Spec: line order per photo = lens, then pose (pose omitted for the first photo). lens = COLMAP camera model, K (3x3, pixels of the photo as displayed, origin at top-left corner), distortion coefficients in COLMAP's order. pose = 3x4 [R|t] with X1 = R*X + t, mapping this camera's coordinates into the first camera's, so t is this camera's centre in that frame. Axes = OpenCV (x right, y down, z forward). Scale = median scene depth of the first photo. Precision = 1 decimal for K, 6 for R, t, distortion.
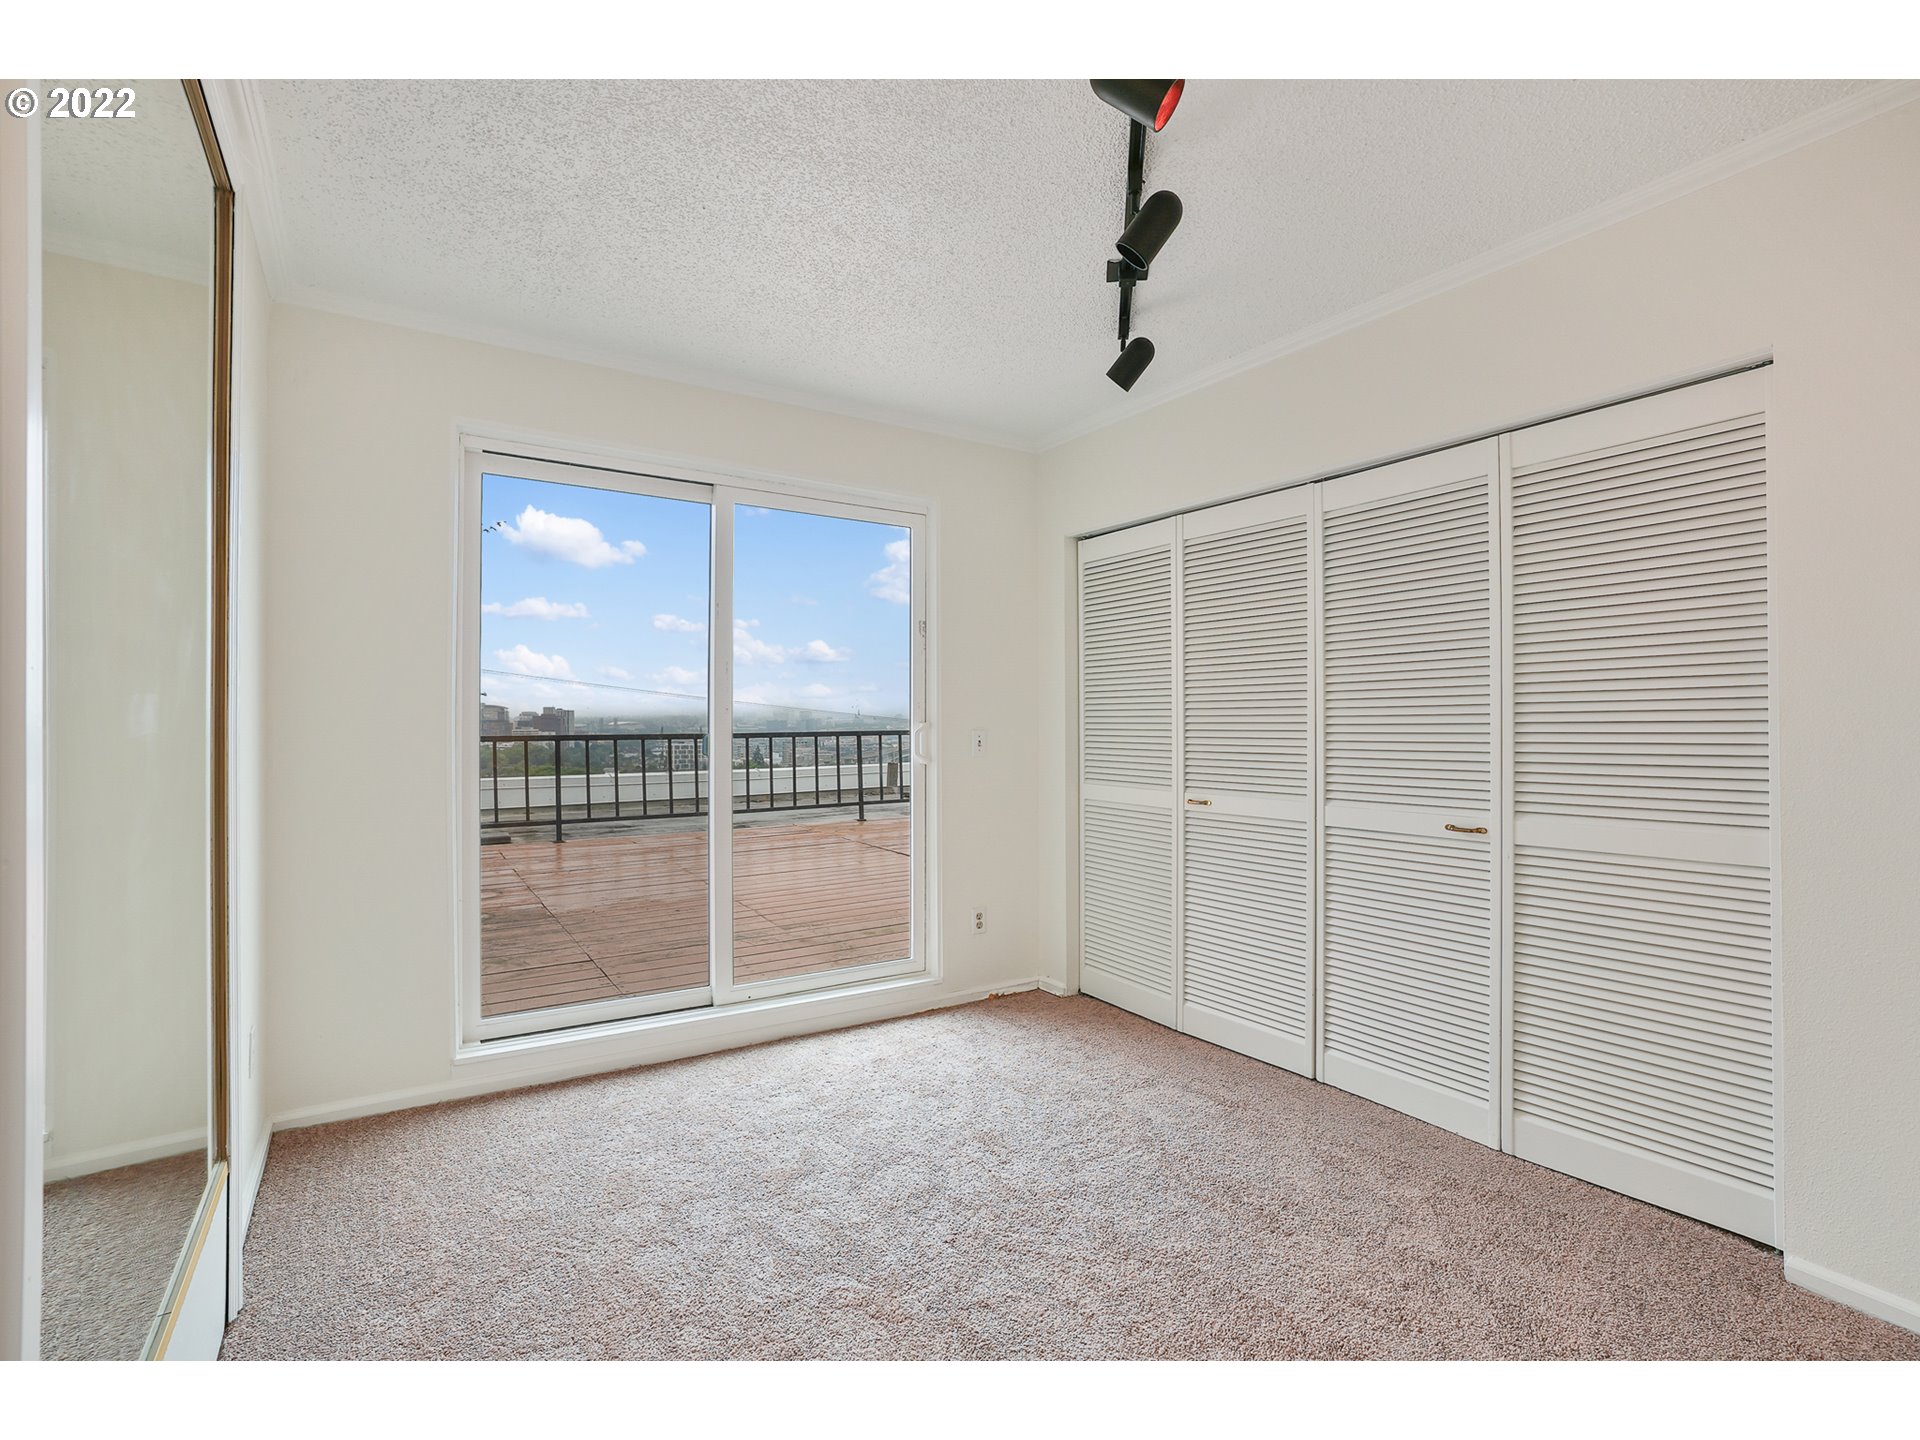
lens RADIAL K [[892.0, 0, 960.0], [0, 892.0, 720.0], [0, 0, 1]] dist [-0.002623, -0.024460]
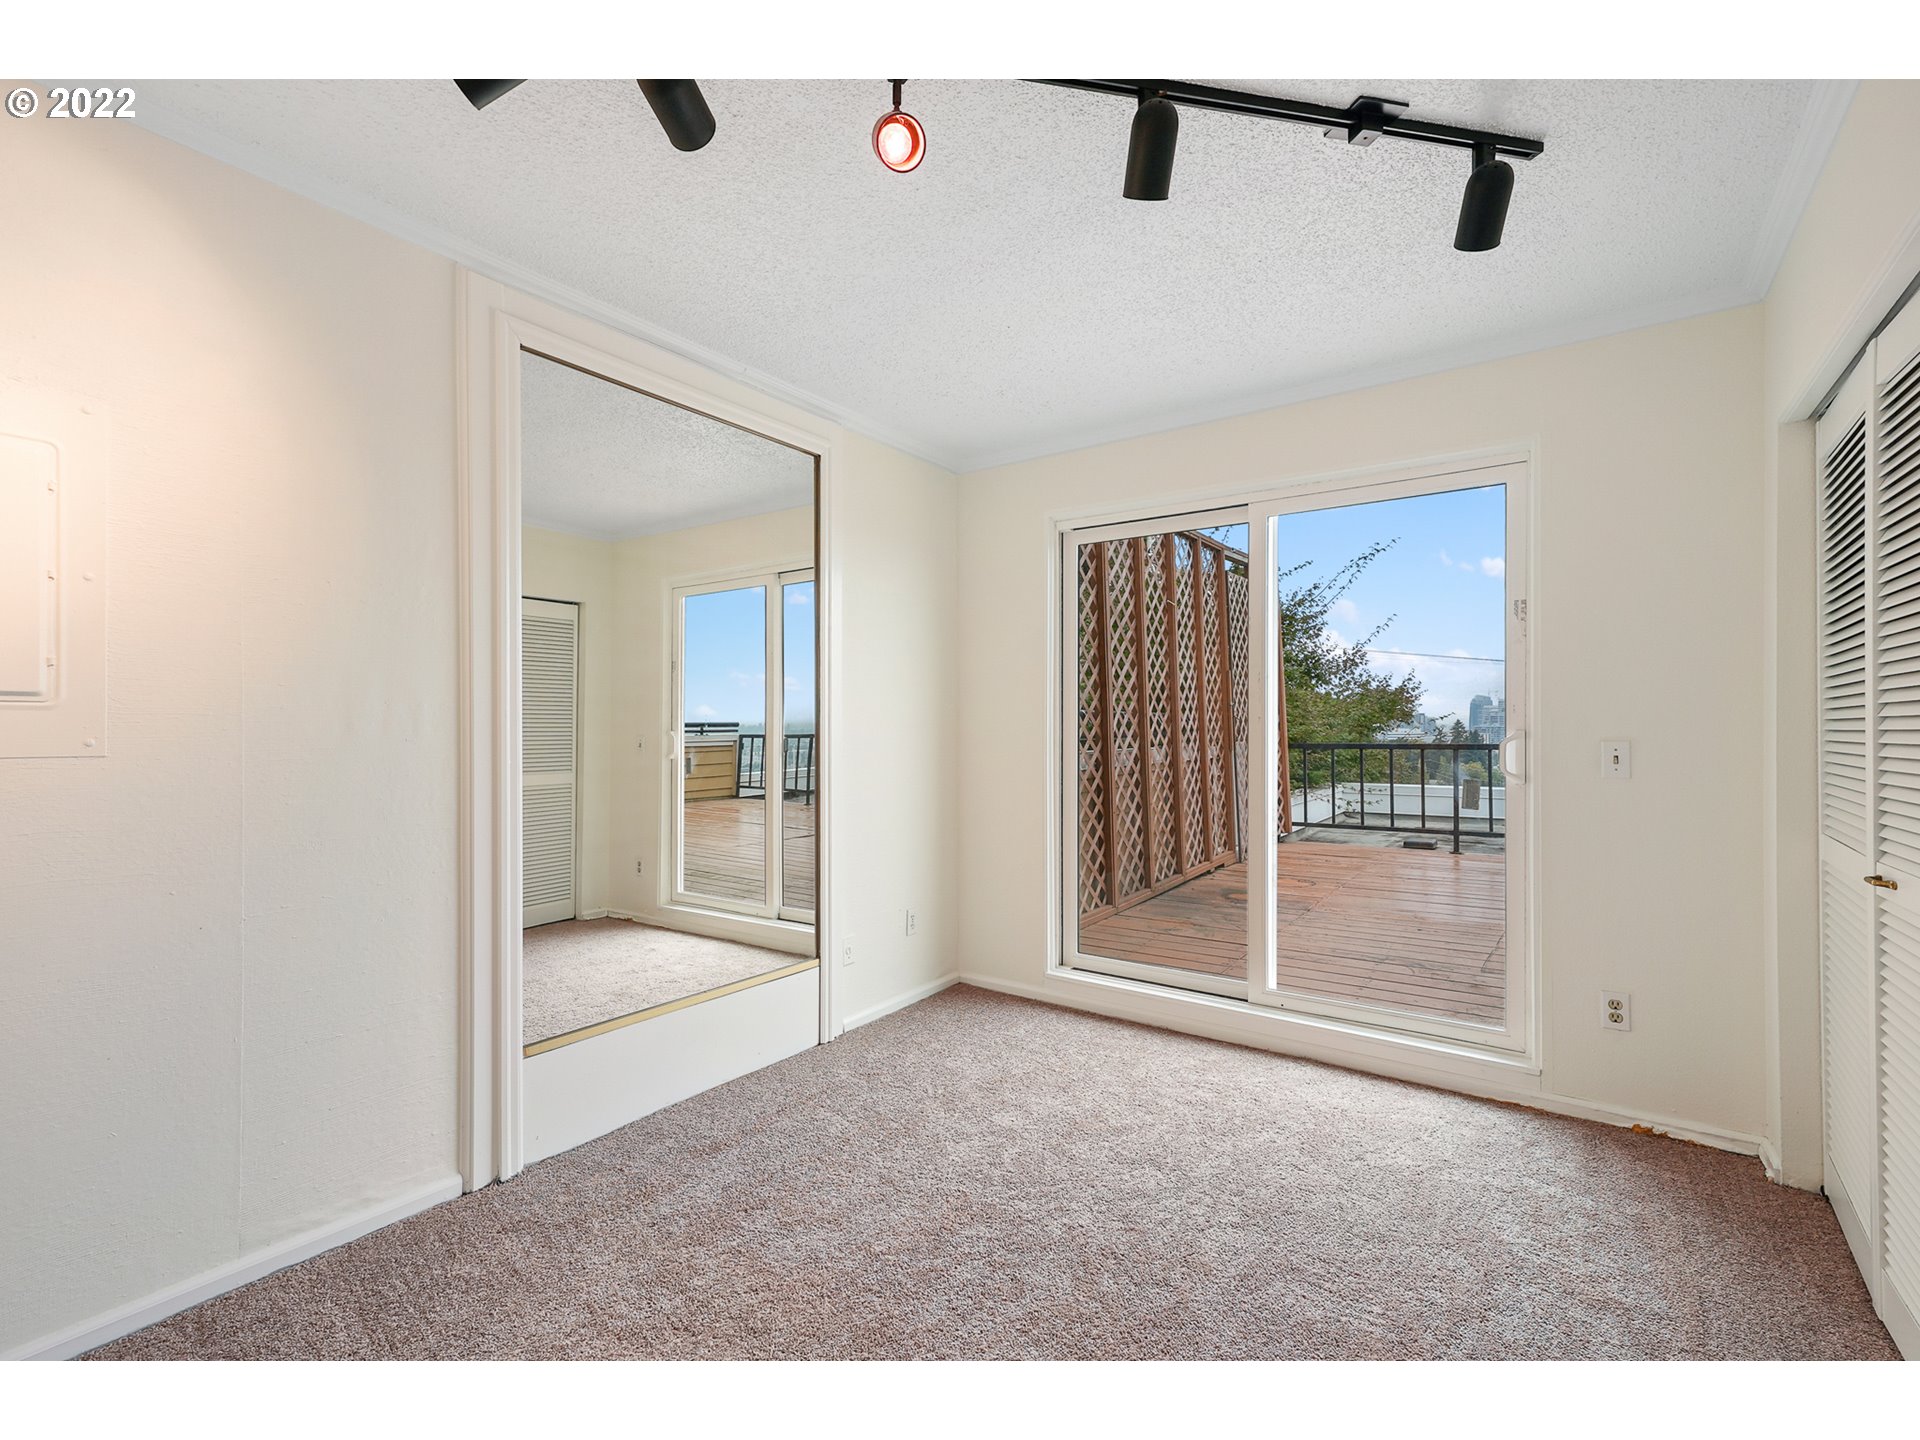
lens RADIAL K [[868.4, 0, 960.0], [0, 868.4, 720.0], [0, 0, 1]] dist [0.019199, 0.000661]
pose [[0.357687, -0.018887, -0.933650, 0.567802], [0.009792, 0.999816, -0.016474, 0.000966], [0.933790, -0.003249, 0.357807, 0.312002]]
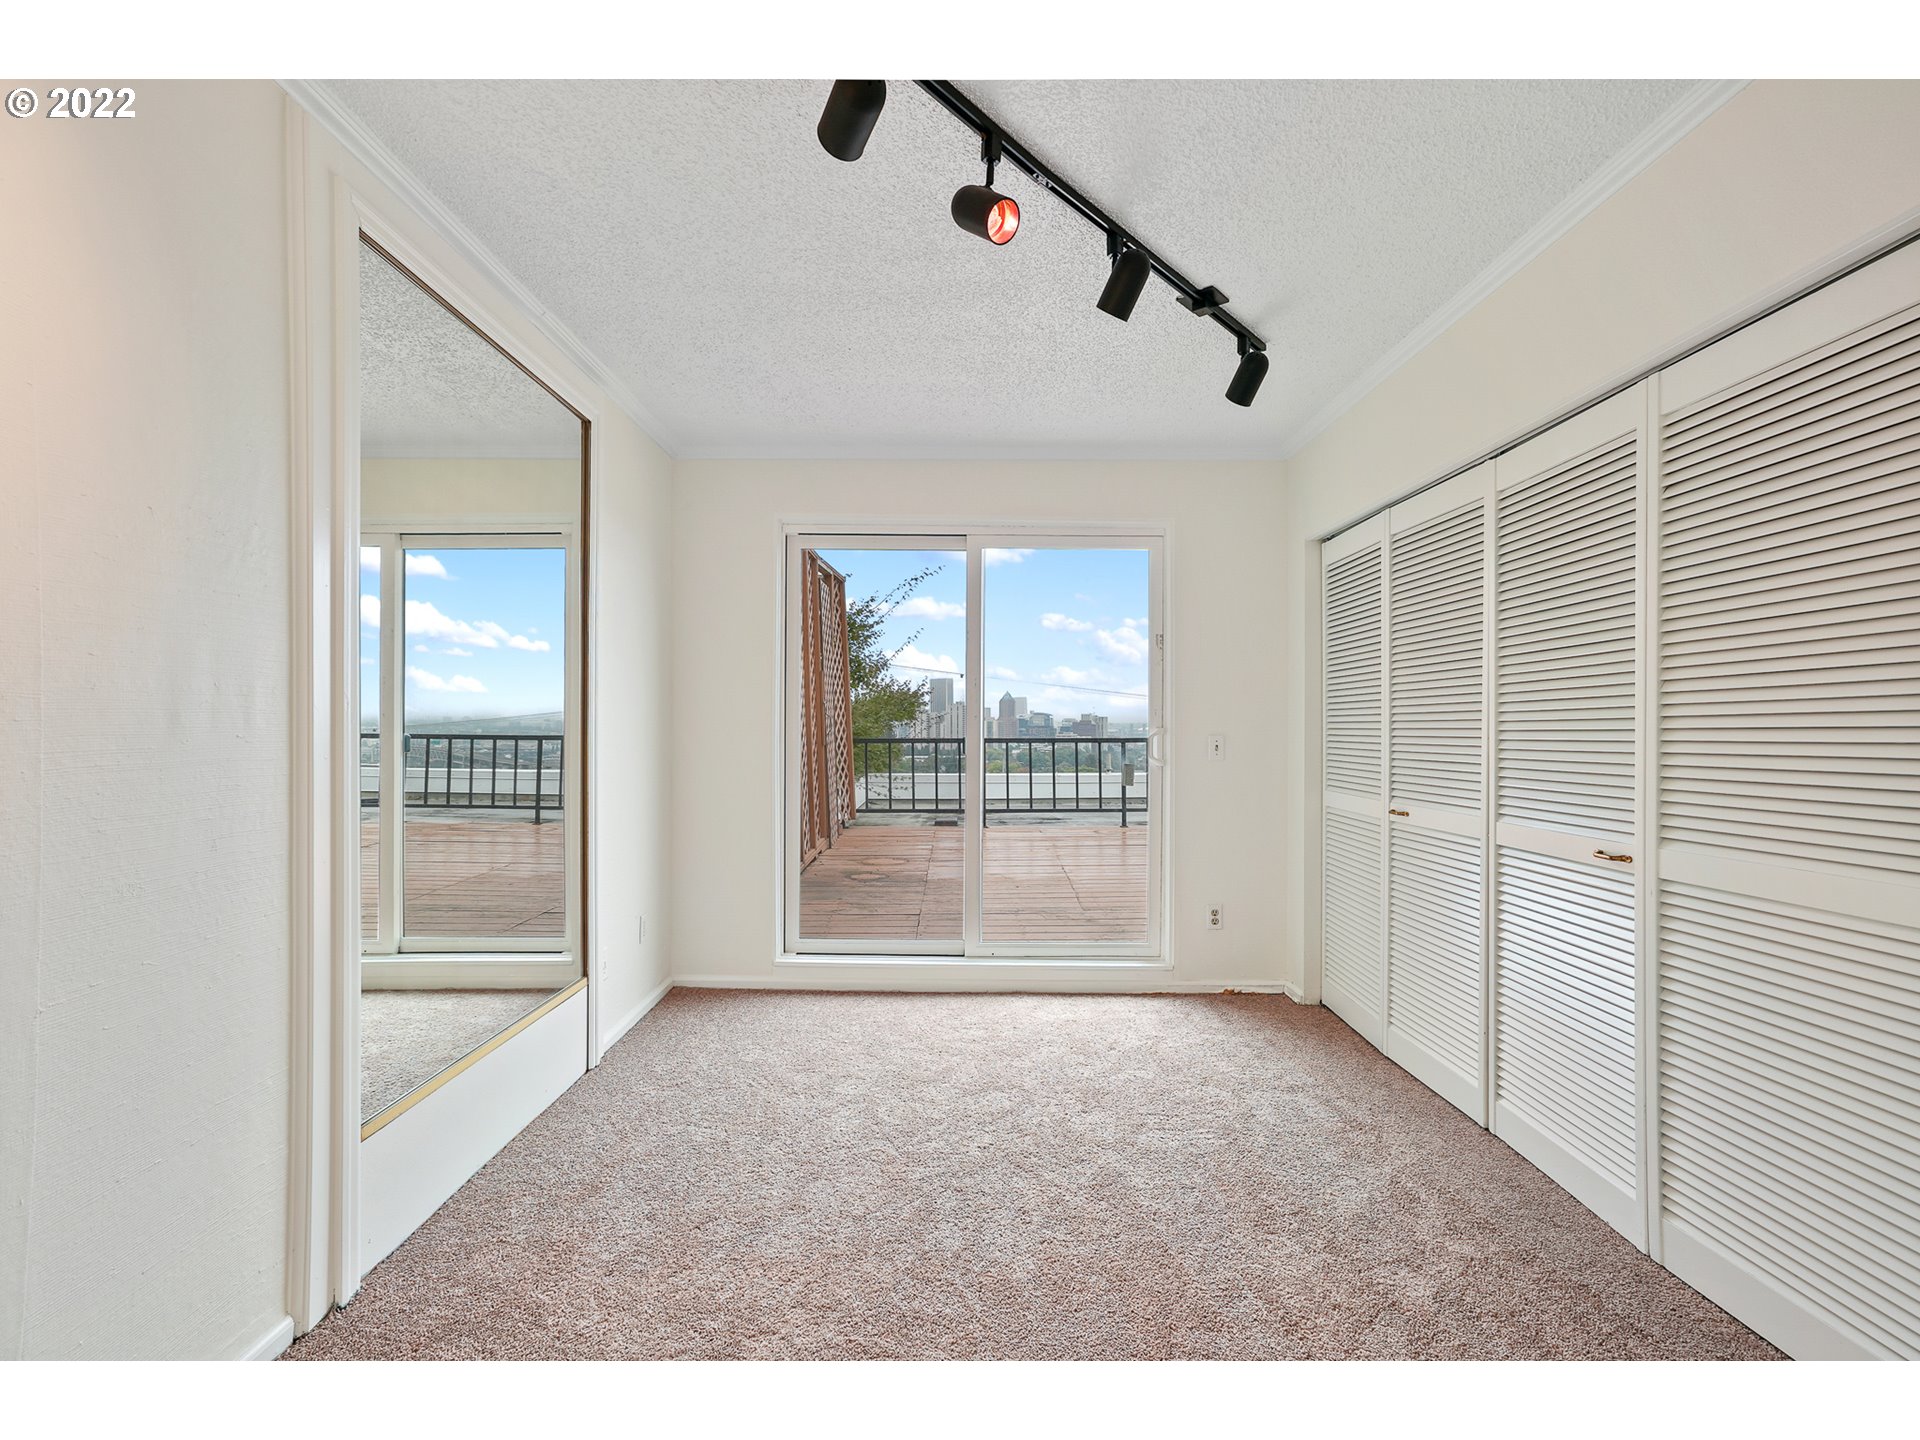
lens RADIAL K [[866.9, 0, 960.0], [0, 866.9, 720.0], [0, 0, 1]] dist [-0.034624, 0.035788]
pose [[0.829892, -0.008466, -0.557860, 0.395635], [0.005695, 0.999961, -0.006703, -0.002504], [0.557895, 0.002386, 0.829908, -0.011107]]
